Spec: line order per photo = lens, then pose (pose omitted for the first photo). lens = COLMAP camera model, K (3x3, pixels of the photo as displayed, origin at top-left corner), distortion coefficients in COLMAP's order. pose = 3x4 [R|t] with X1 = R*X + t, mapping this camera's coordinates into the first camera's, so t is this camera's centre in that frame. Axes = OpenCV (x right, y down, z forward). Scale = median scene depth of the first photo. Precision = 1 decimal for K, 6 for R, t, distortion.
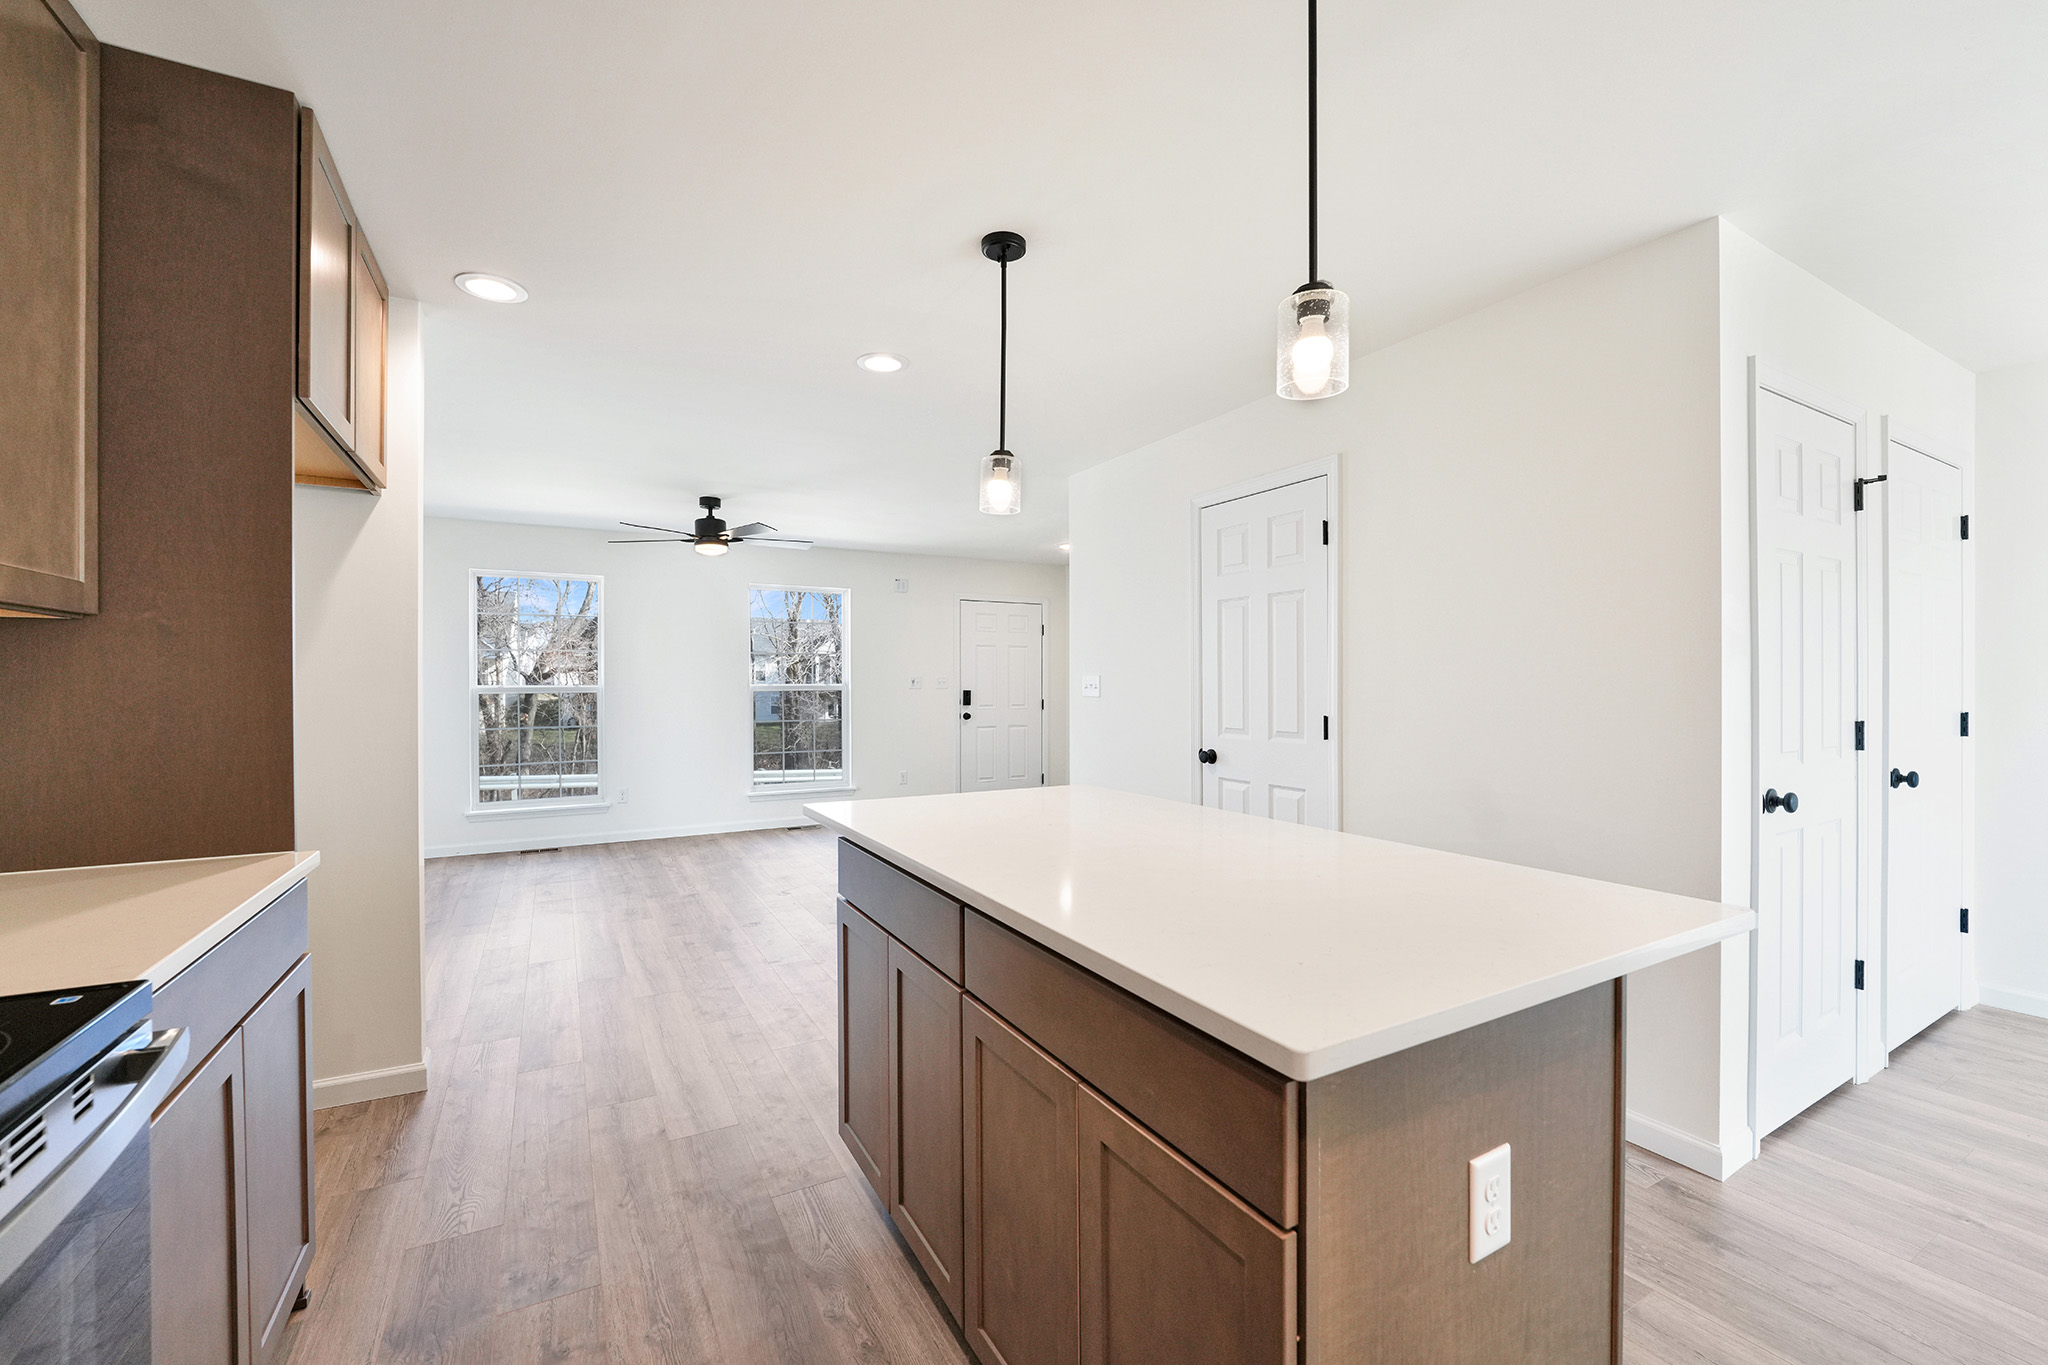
lens RADIAL K [[844.2, 0, 1020.6], [0, 844.2, 673.2], [0, 0, 1]] dist [-0.005797, -0.002433]
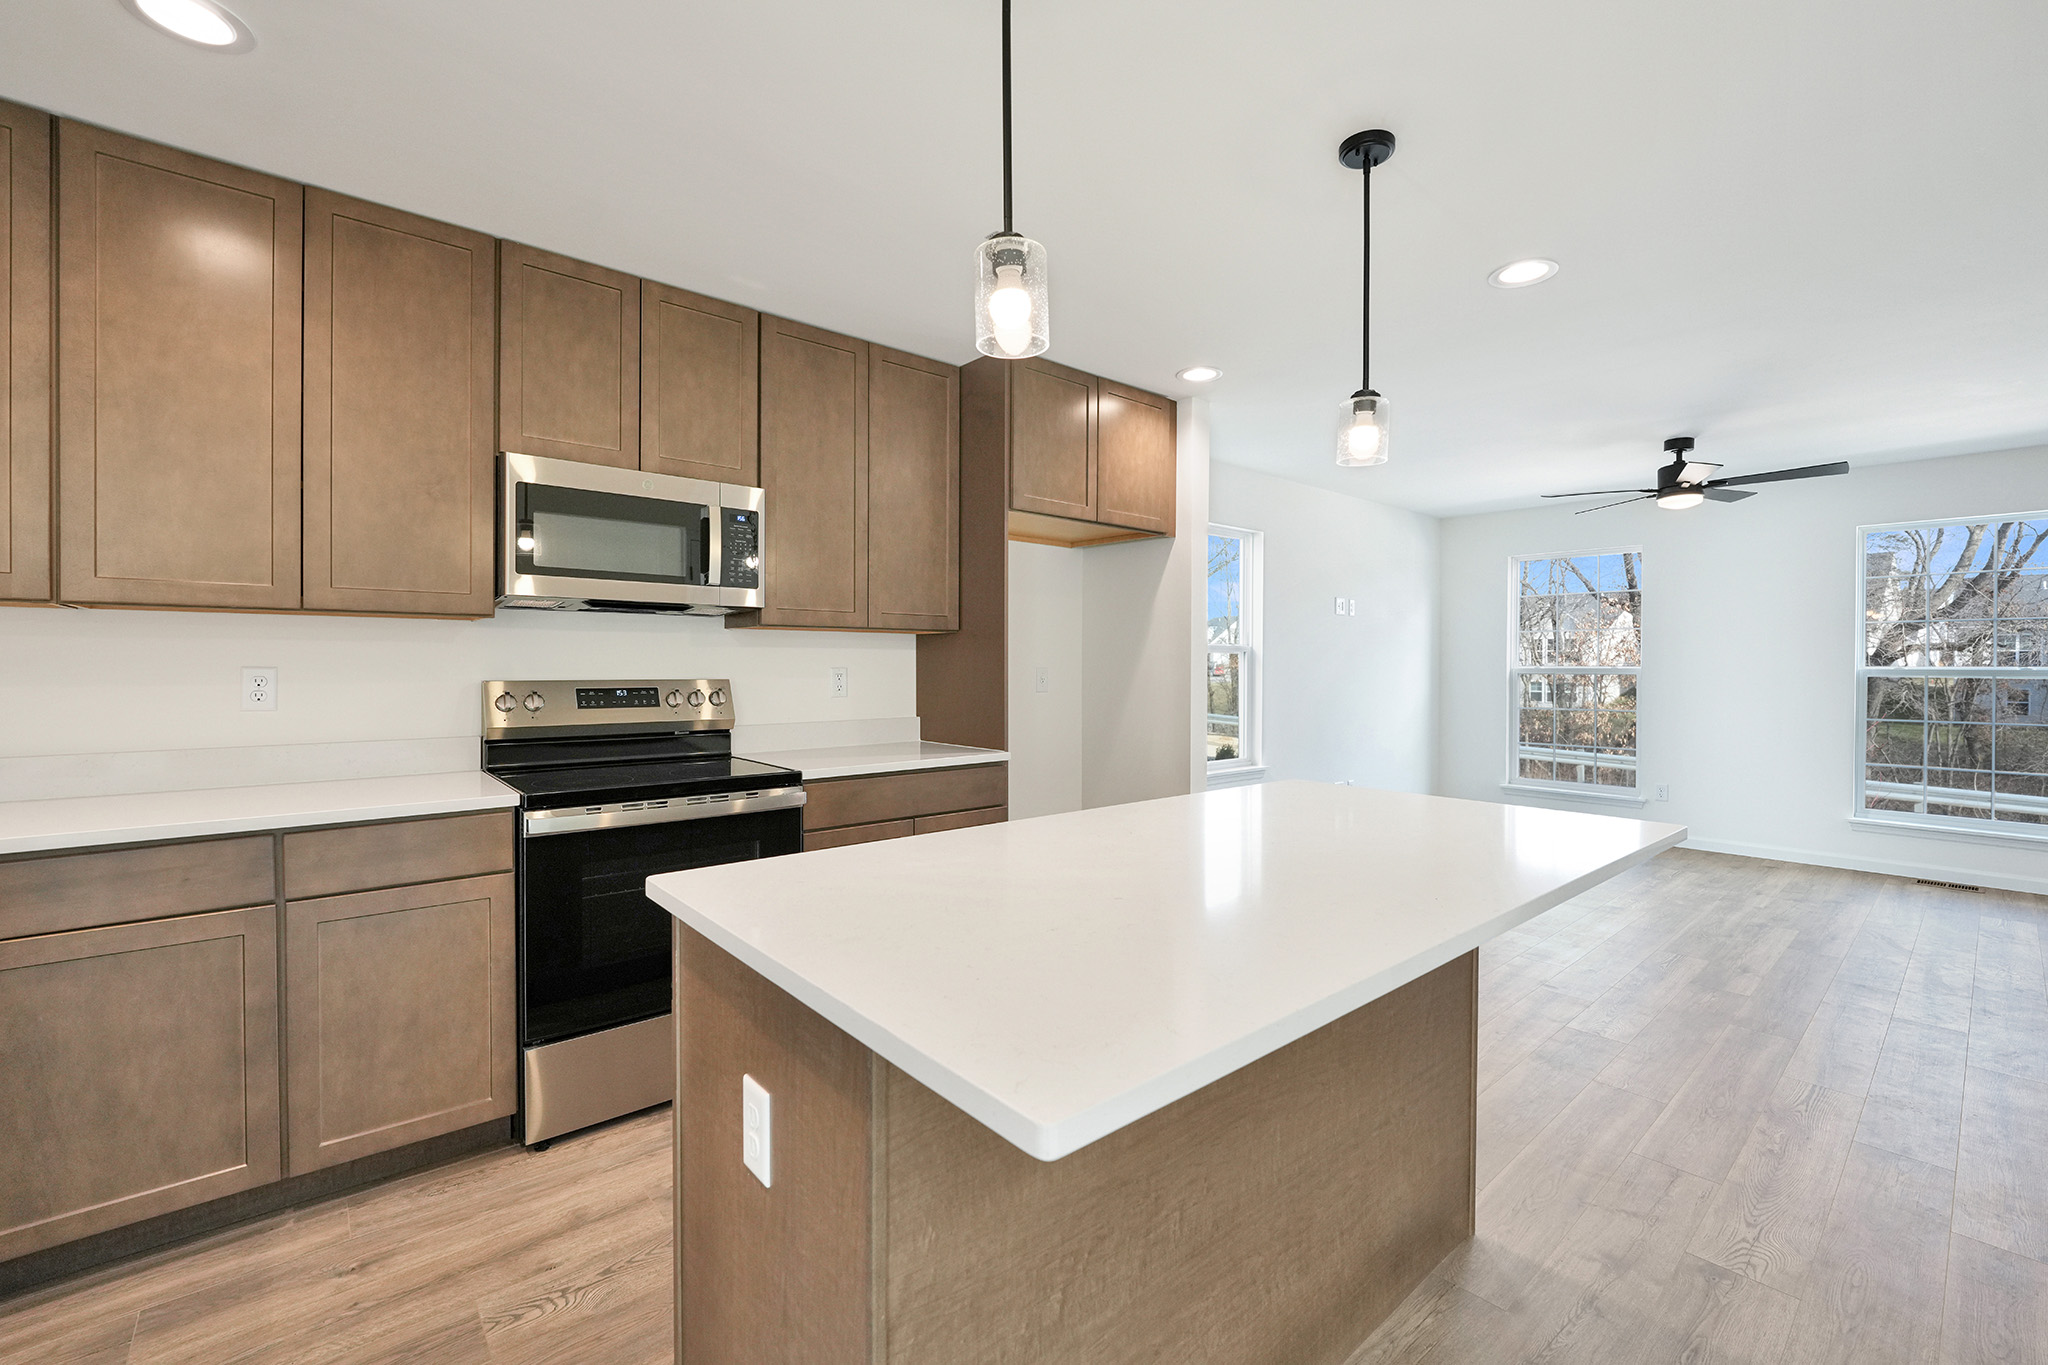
lens RADIAL K [[844.2, 0, 1014.6], [0, 844.2, 687.1], [0, 0, 1]] dist [-0.005797, -0.002433]
pose [[0.194126, 0.030671, -0.980497, 0.417092], [0.006646, 0.999447, 0.032579, 0.002055], [0.980954, -0.012840, 0.193815, 0.278791]]
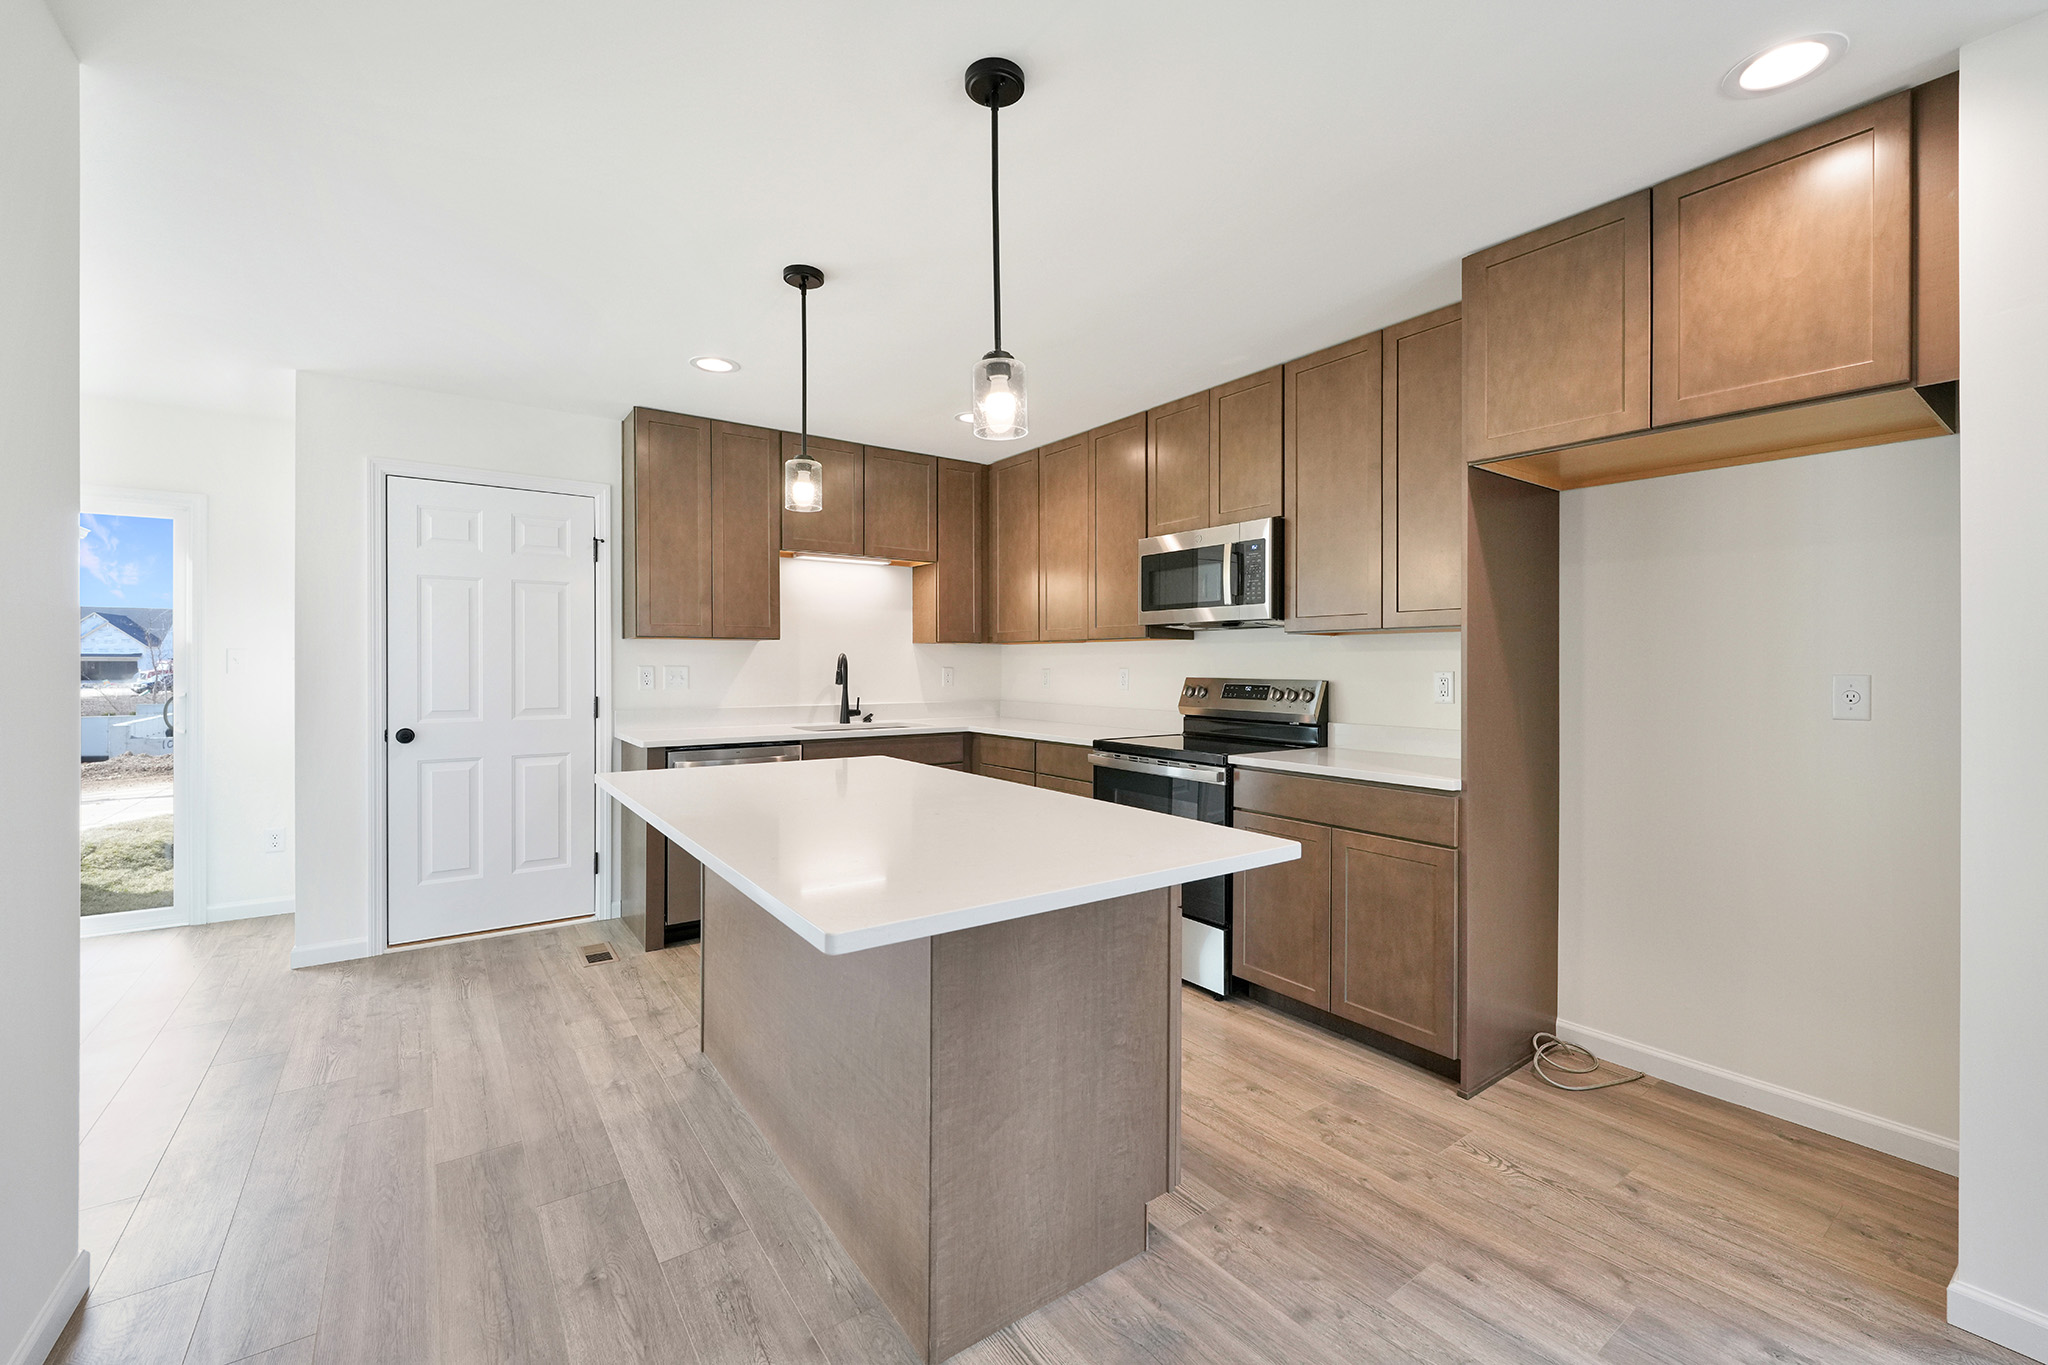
lens RADIAL K [[844.2, 0, 1017.6], [0, 844.2, 677.5], [0, 0, 1]] dist [-0.005797, -0.002433]
pose [[-0.993145, -0.001746, -0.116874, 0.028346], [-0.001923, 0.999997, 0.001399, 0.013989], [0.116871, 0.001614, -0.993146, 0.990413]]
